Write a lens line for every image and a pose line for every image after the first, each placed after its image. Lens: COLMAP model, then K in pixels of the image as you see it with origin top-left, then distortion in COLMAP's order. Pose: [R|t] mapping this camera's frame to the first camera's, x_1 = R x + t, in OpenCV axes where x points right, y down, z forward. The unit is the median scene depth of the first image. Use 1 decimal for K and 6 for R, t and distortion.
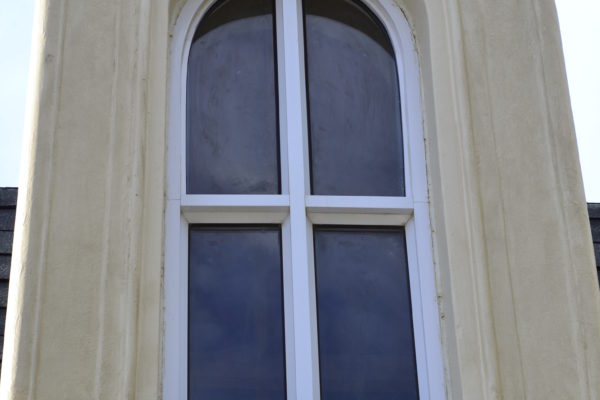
lens RADIAL K [[1424.9, 0, 300.4], [0, 1424.9, 195.5], [0, 0, 1]] dist [0.004112, 0.000000]
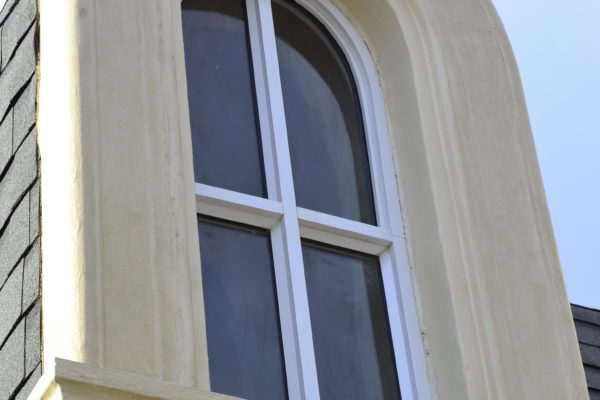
lens RADIAL K [[1424.9, 0, 300.8], [0, 1424.9, 204.5], [0, 0, 1]] dist [0.004112, 0.000000]
pose [[0.949346, 0.213328, 0.230725, -0.244436], [-0.212502, 0.976738, -0.028726, 0.028754], [-0.231486, -0.021759, 0.972595, 0.023604]]
